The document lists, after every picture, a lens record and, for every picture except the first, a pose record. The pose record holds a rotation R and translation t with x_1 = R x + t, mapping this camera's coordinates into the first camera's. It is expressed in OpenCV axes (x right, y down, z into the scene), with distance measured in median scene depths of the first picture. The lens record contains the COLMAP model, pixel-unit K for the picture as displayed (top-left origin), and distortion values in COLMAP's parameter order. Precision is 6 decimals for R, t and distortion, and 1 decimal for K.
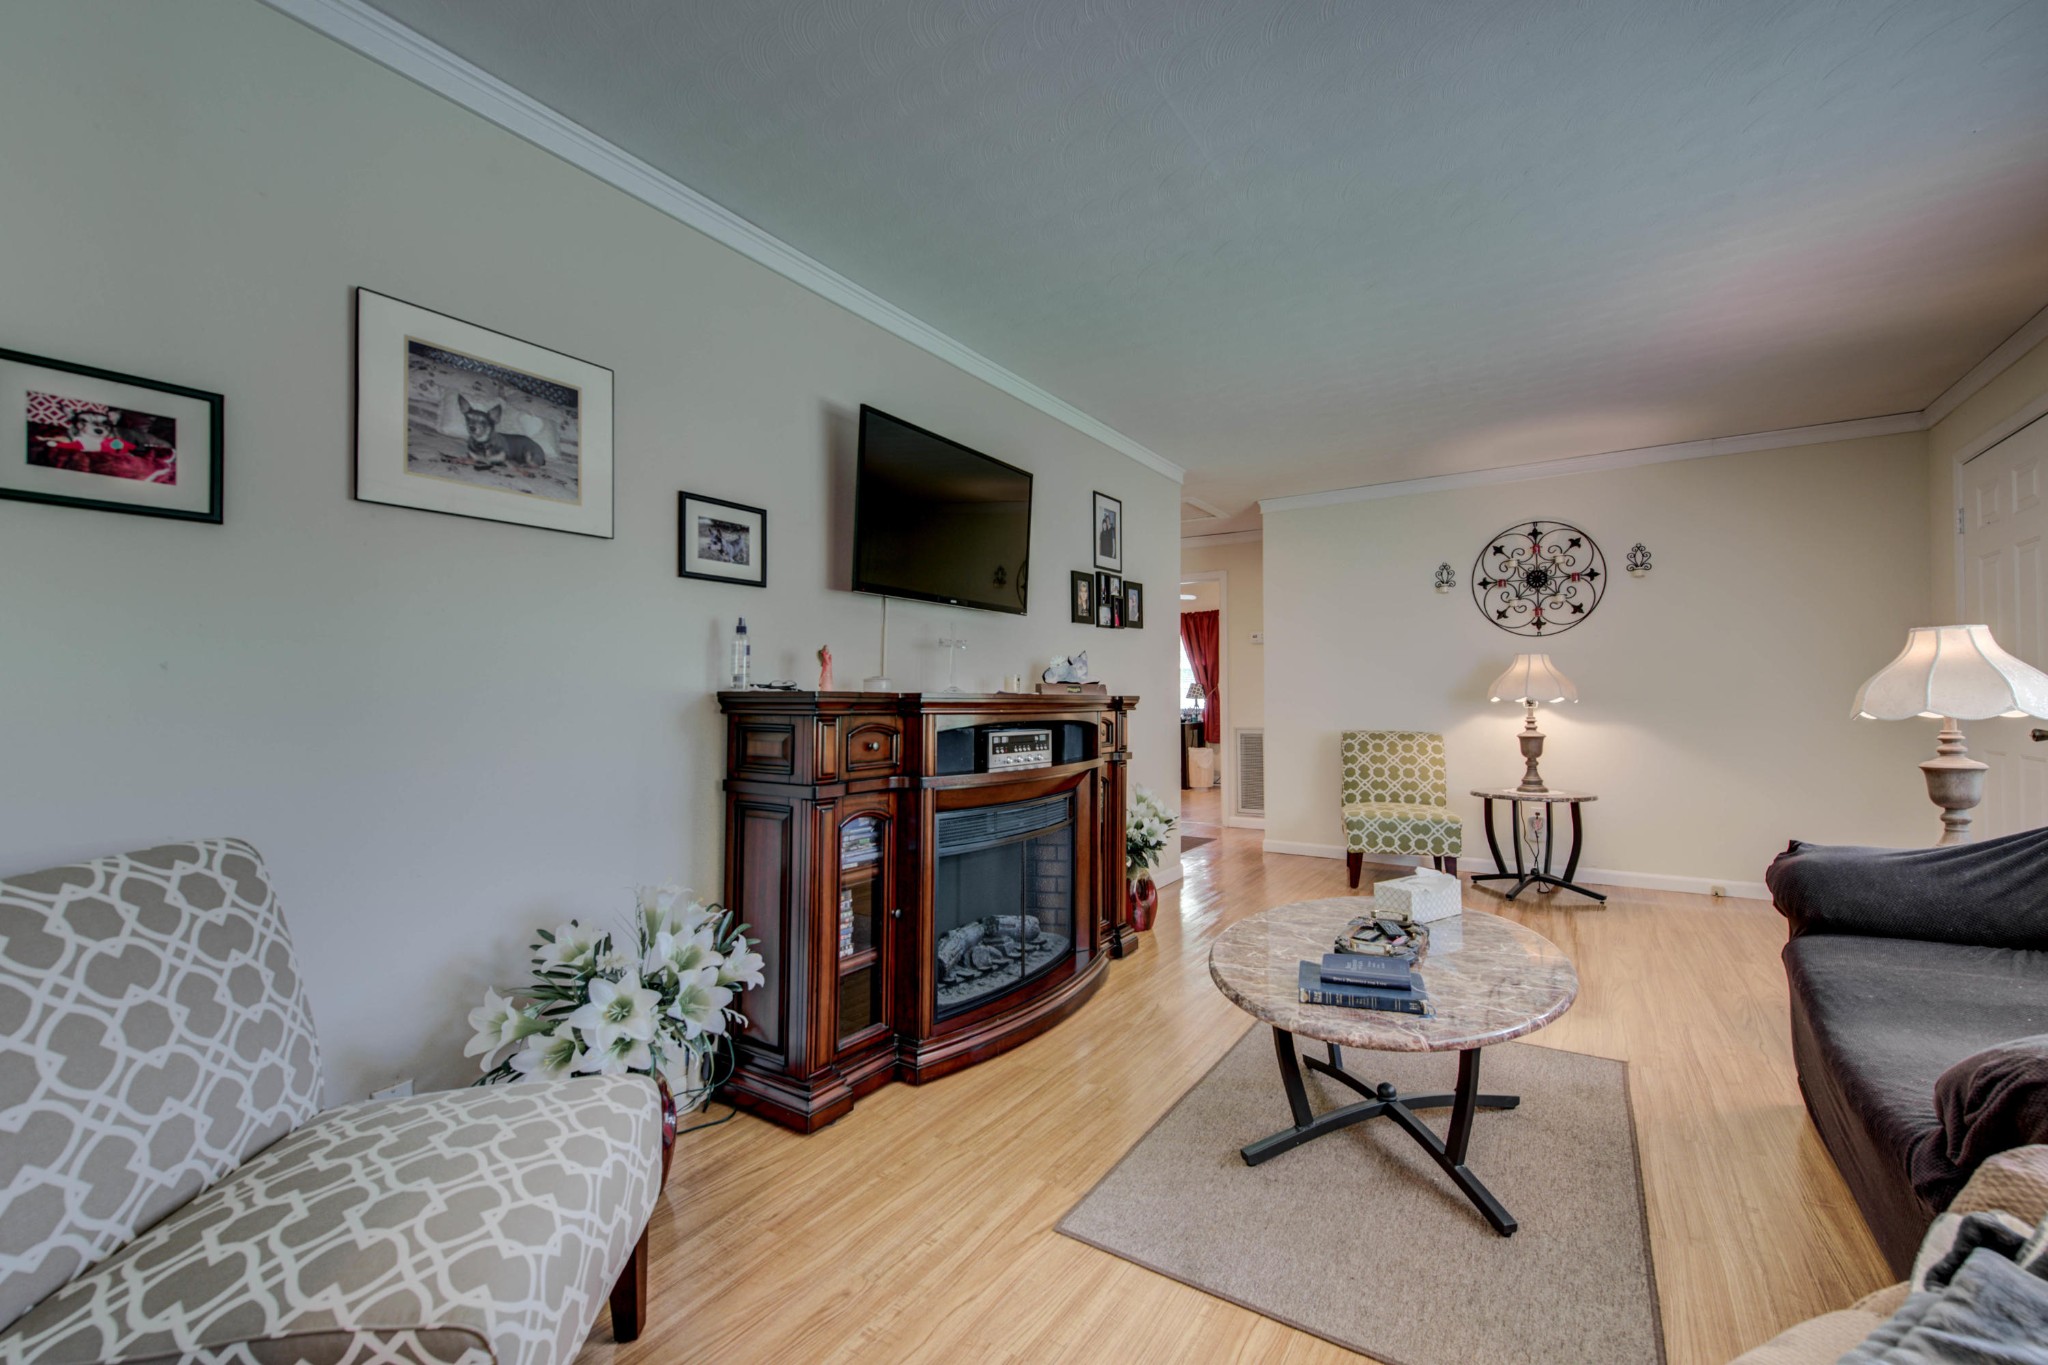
lens RADIAL K [[835.1, 0, 1033.8], [0, 835.1, 679.9], [0, 0, 1]] dist [0.000815, -0.001619]
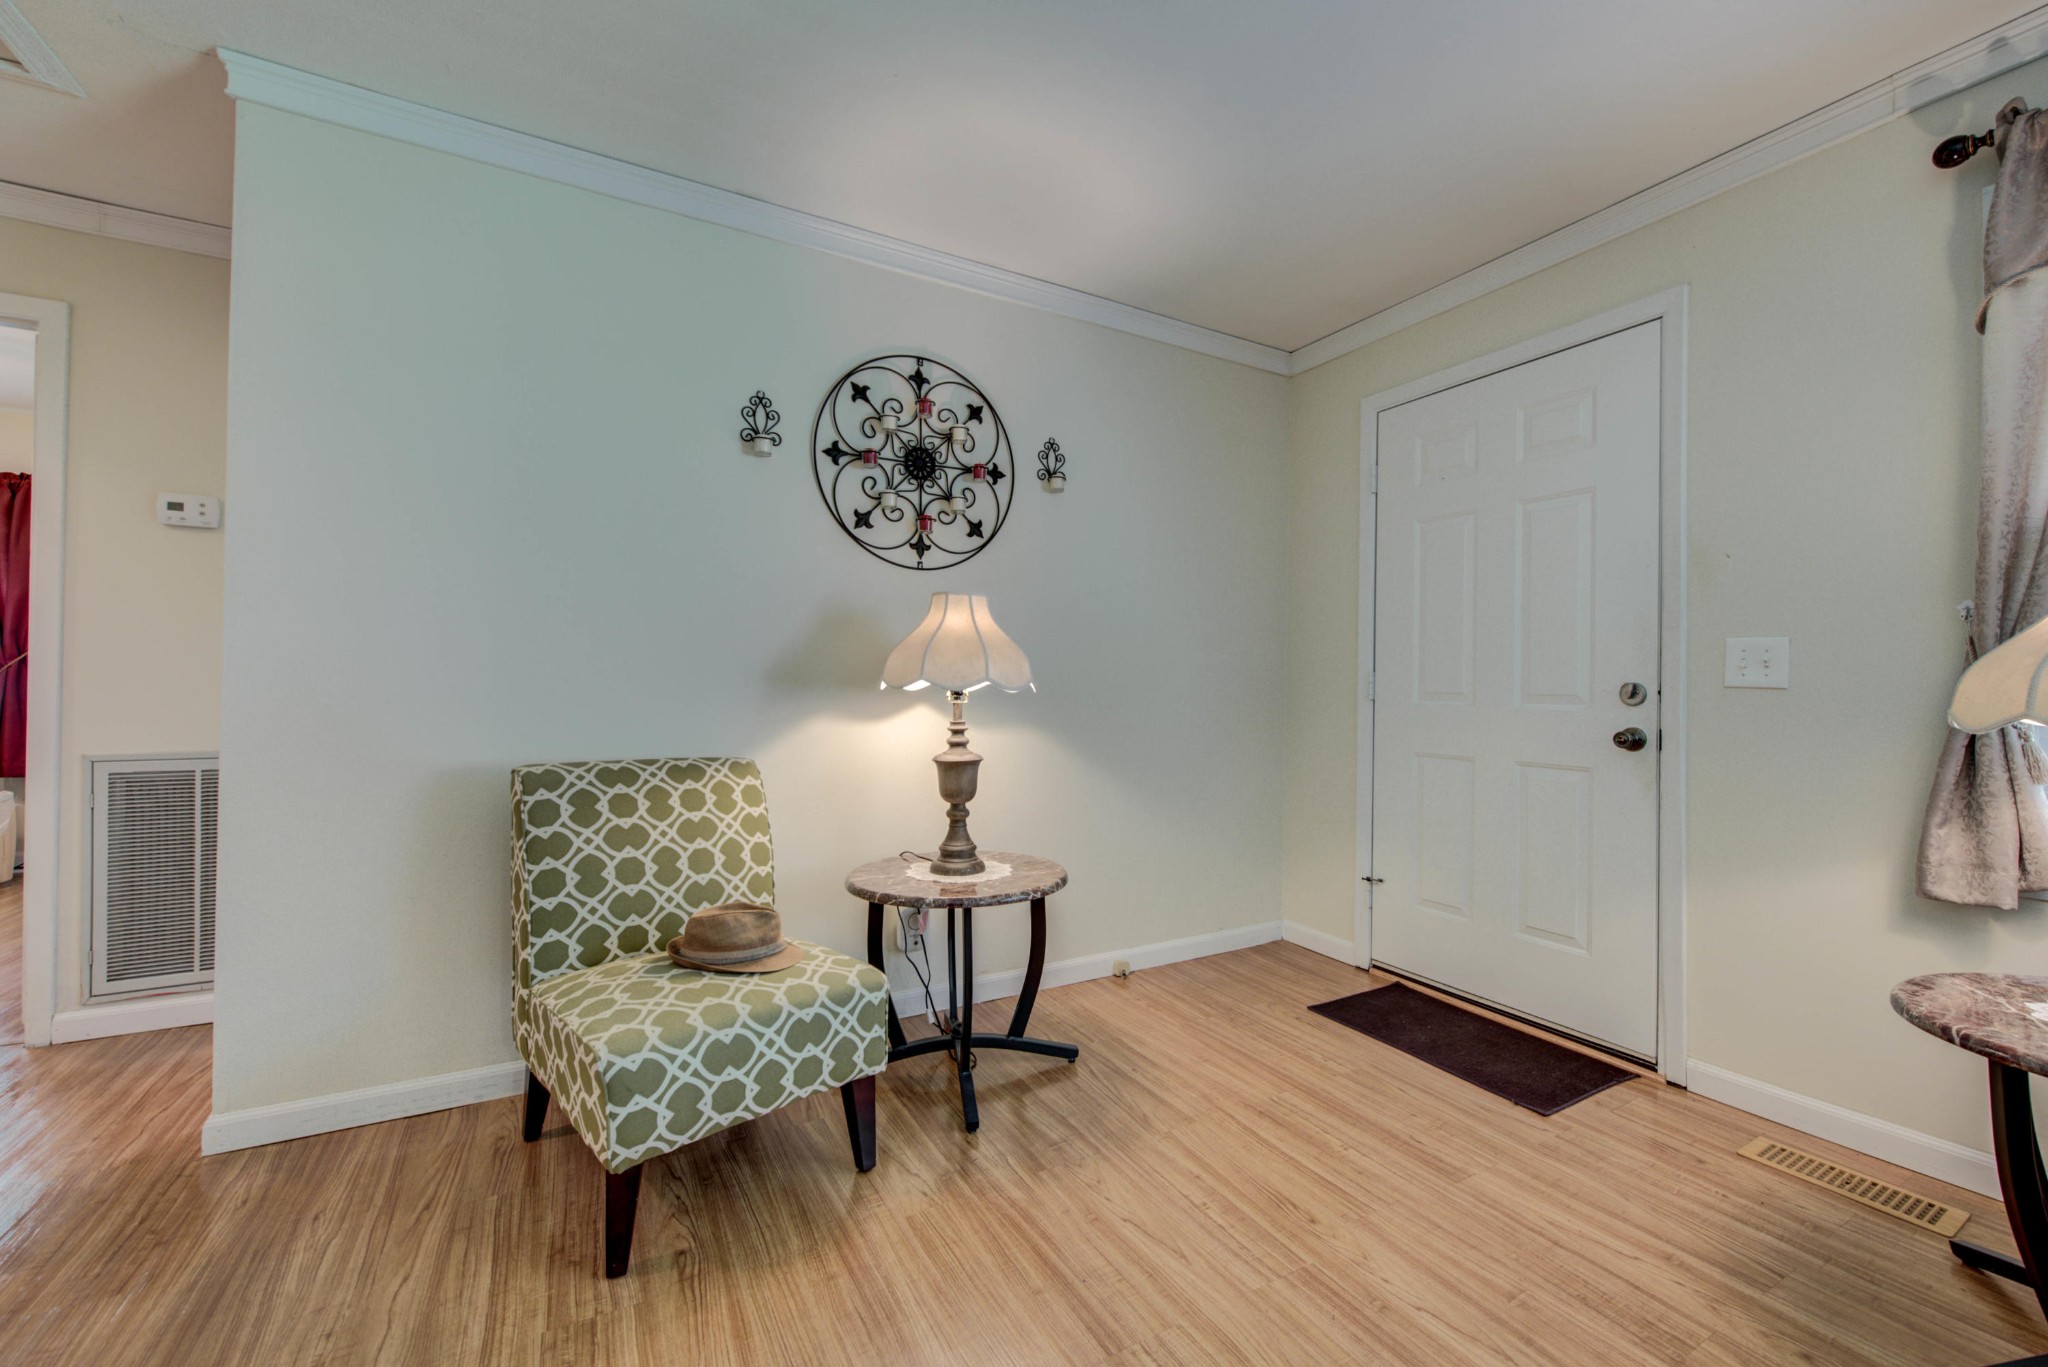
lens RADIAL K [[812.0, 0, 1026.9], [0, 812.0, 678.9], [0, 0, 1]] dist [-0.001625, -0.000536]
pose [[0.460017, 0.014434, 0.887793, 0.172116], [-0.034183, 0.999415, 0.001464, 0.015913], [-0.887252, -0.031021, 0.460241, 0.704067]]
